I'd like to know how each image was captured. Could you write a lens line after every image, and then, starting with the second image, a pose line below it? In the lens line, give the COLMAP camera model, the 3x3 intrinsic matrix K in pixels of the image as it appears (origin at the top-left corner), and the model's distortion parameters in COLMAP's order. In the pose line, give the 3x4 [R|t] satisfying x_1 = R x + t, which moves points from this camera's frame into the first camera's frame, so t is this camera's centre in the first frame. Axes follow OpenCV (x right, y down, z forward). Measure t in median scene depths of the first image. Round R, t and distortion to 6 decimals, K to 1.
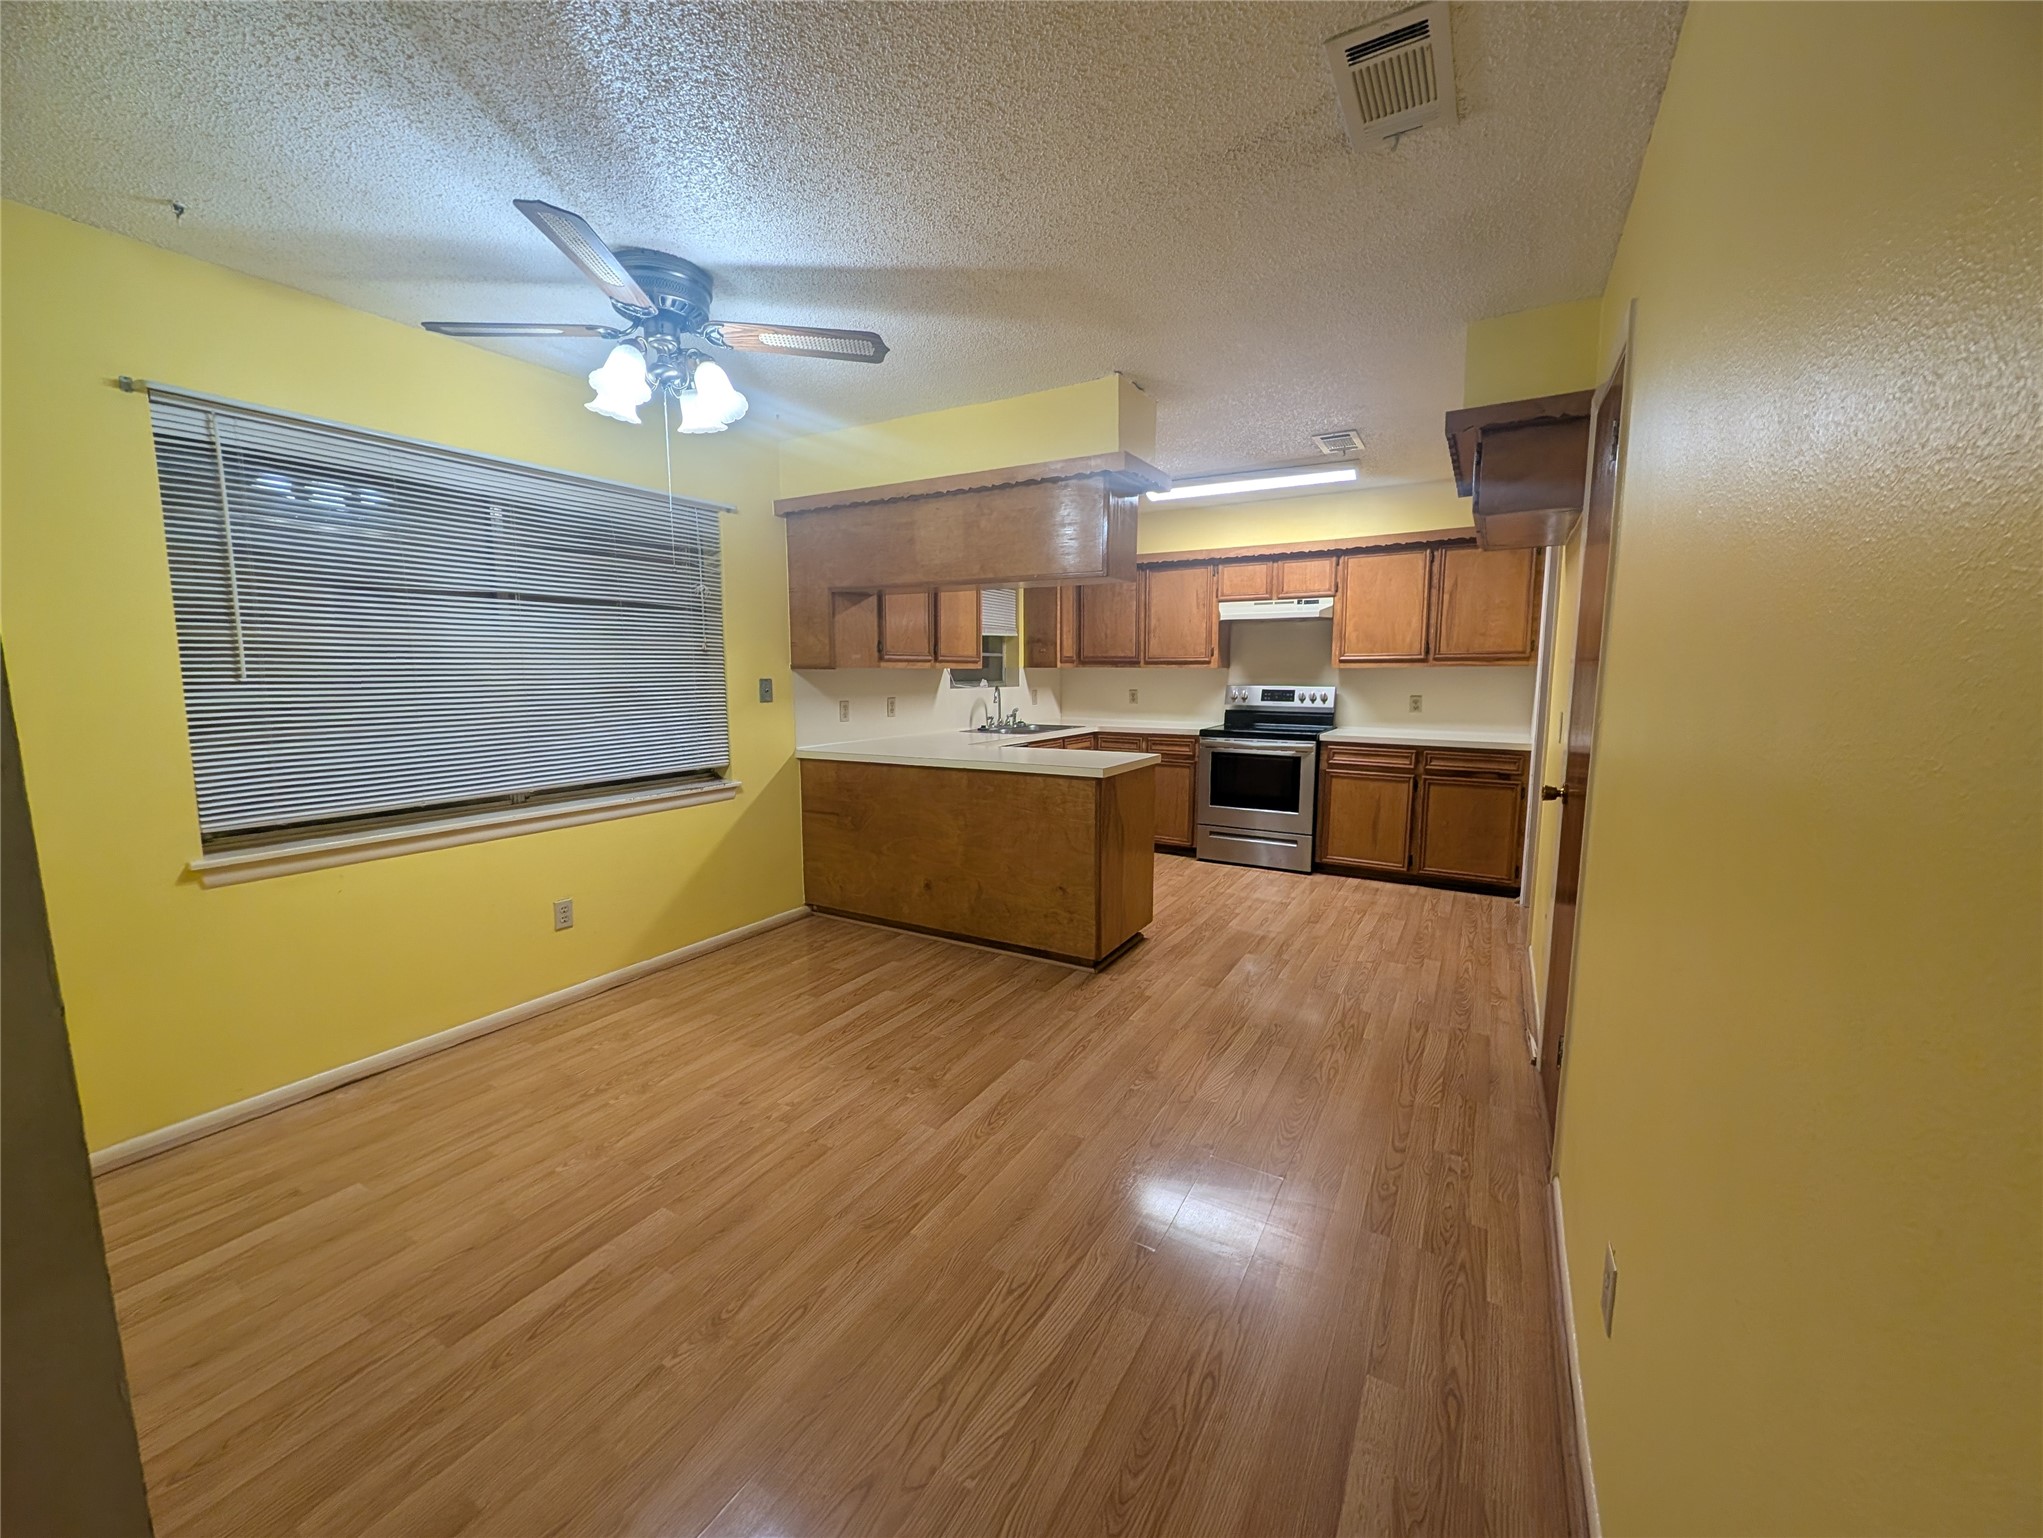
lens RADIAL K [[789.3, 0, 1031.7], [0, 789.3, 764.5], [0, 0, 1]] dist [-0.000171, 0.000392]
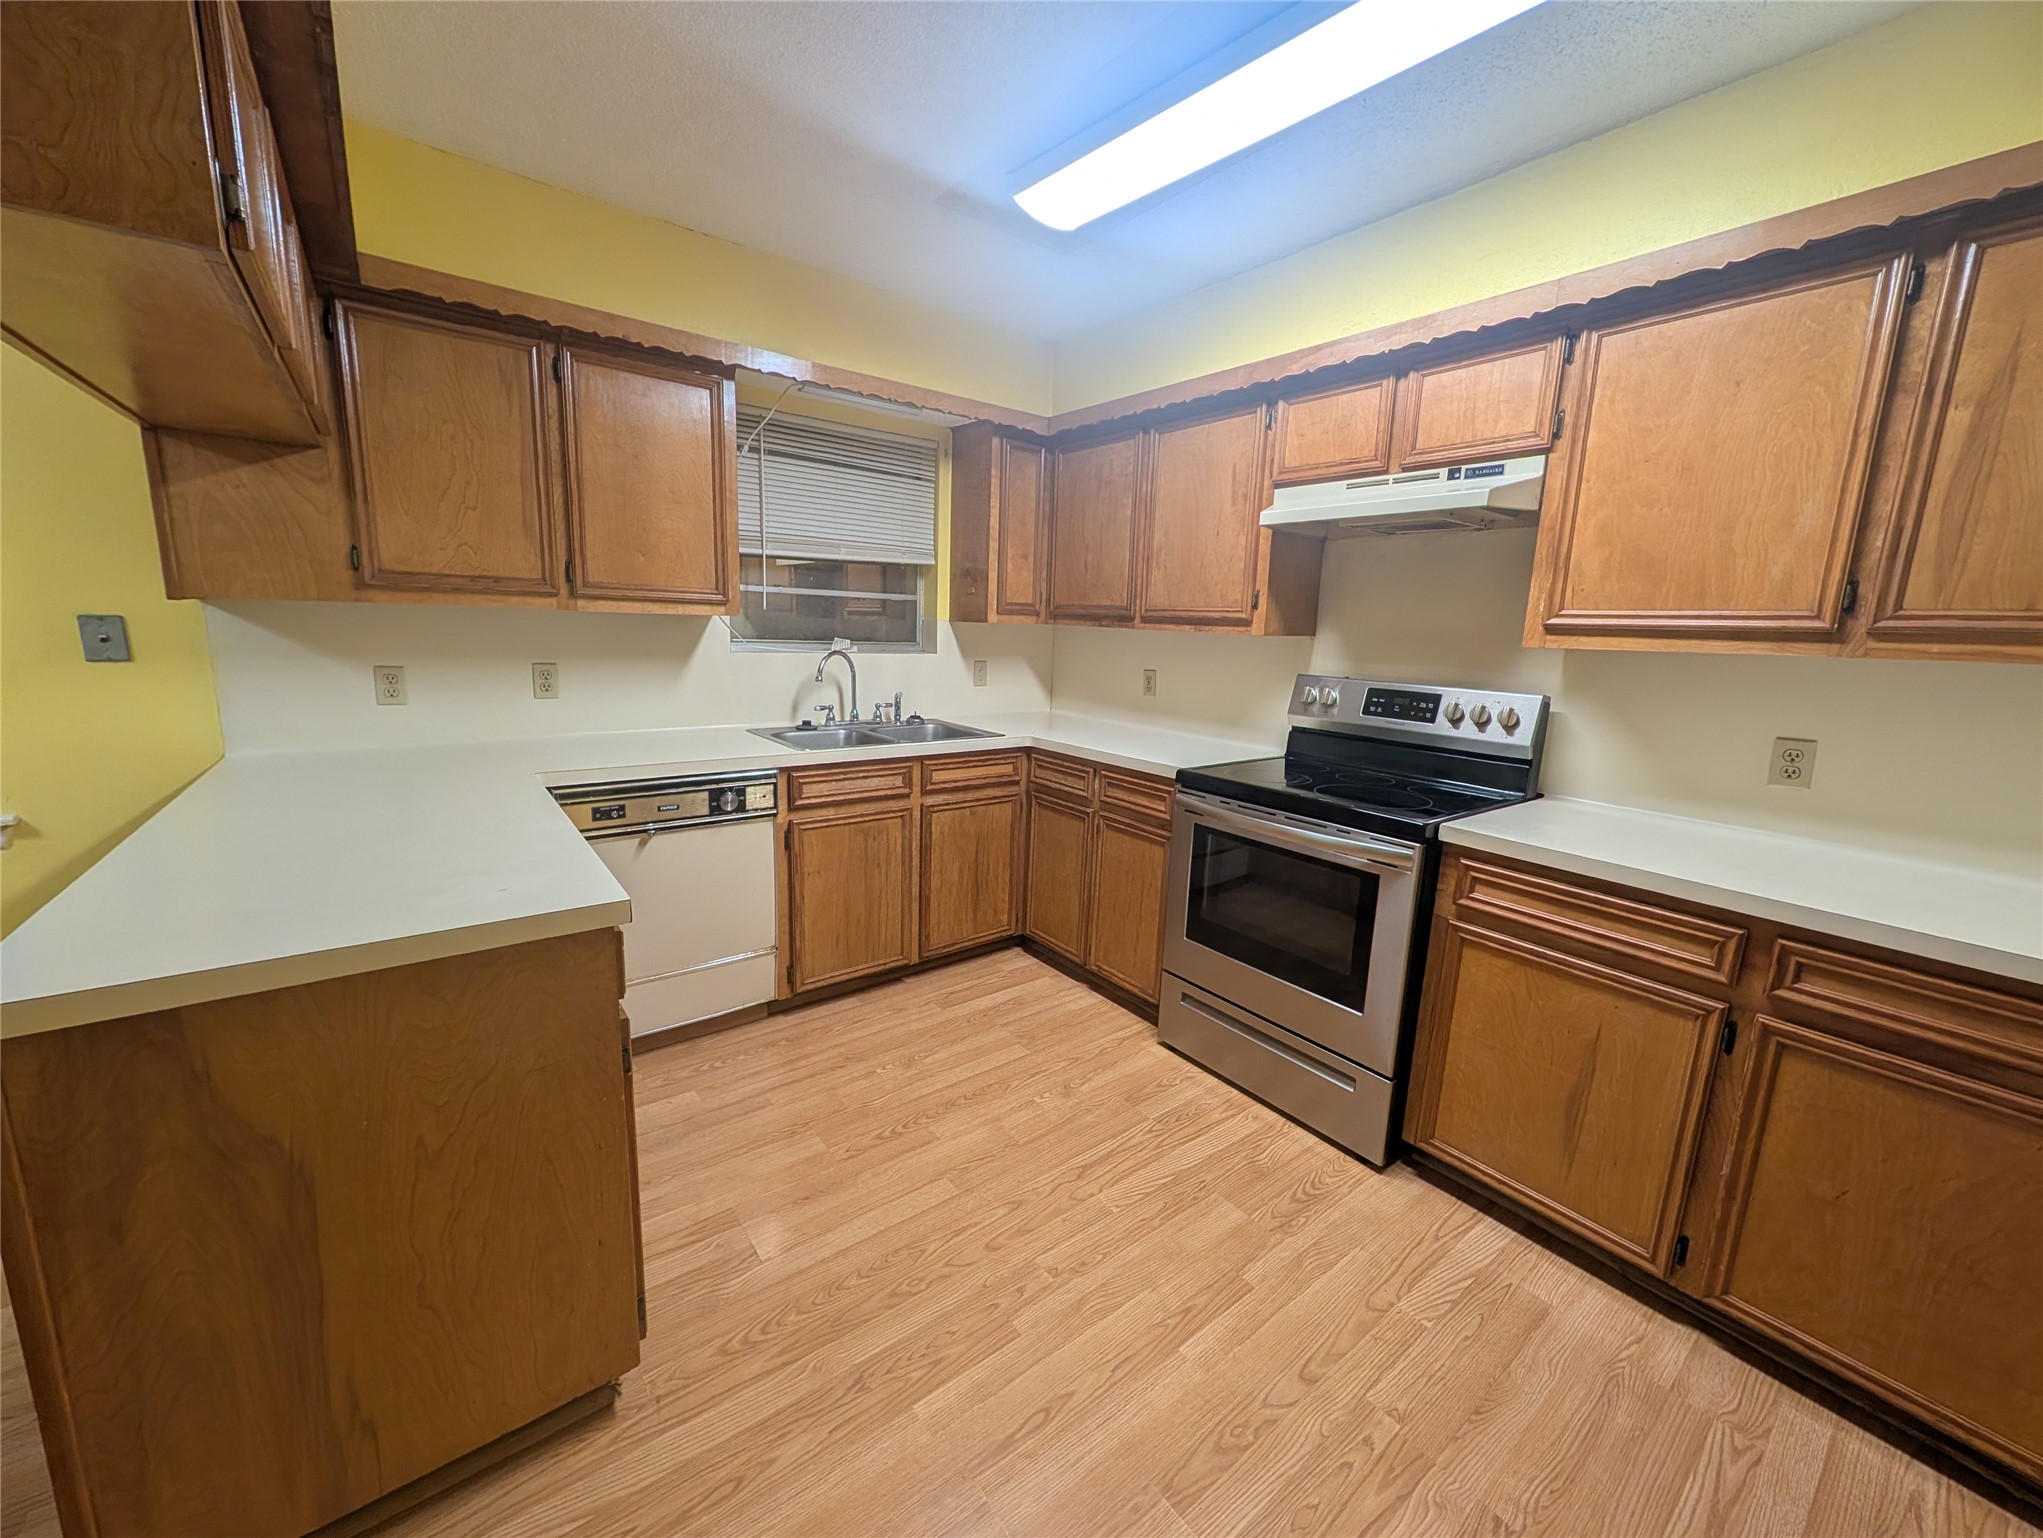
lens RADIAL K [[789.3, 0, 1031.7], [0, 789.3, 764.5], [0, 0, 1]] dist [-0.000171, 0.000392]
pose [[0.928705, 0.100290, -0.356999, 0.300690], [-0.081853, 0.994428, 0.066425, -0.071538], [0.361672, -0.032468, 0.931740, 0.556607]]
